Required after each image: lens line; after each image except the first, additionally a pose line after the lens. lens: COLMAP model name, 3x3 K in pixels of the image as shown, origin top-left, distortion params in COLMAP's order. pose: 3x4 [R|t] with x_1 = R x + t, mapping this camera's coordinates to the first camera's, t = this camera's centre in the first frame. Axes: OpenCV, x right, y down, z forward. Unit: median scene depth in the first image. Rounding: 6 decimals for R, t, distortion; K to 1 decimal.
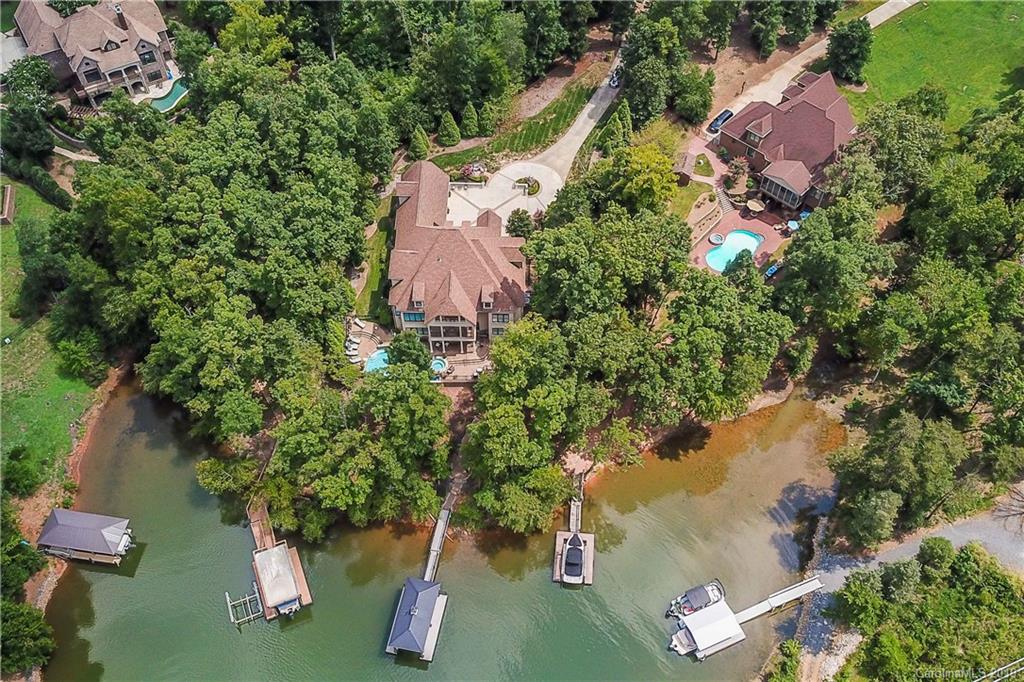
lens RADIAL K [[770.0, 0, 511.7], [0, 770.0, 341.1], [0, 0, 1]] dist [-0.000775, -0.000563]
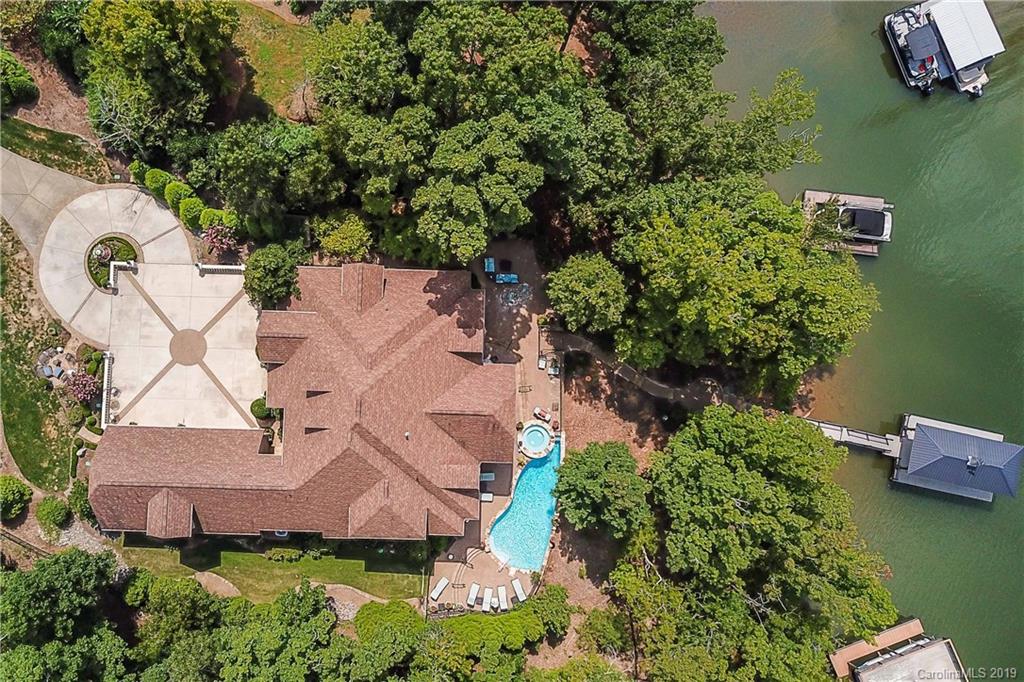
lens RADIAL K [[770.0, 0, 511.9], [0, 770.0, 340.7], [0, 0, 1]] dist [-0.000775, -0.000563]
pose [[0.024793, -0.998433, 0.050162, -0.046591], [0.837239, 0.048157, 0.544713, -0.256261], [-0.546275, 0.028492, 0.837121, 0.475086]]
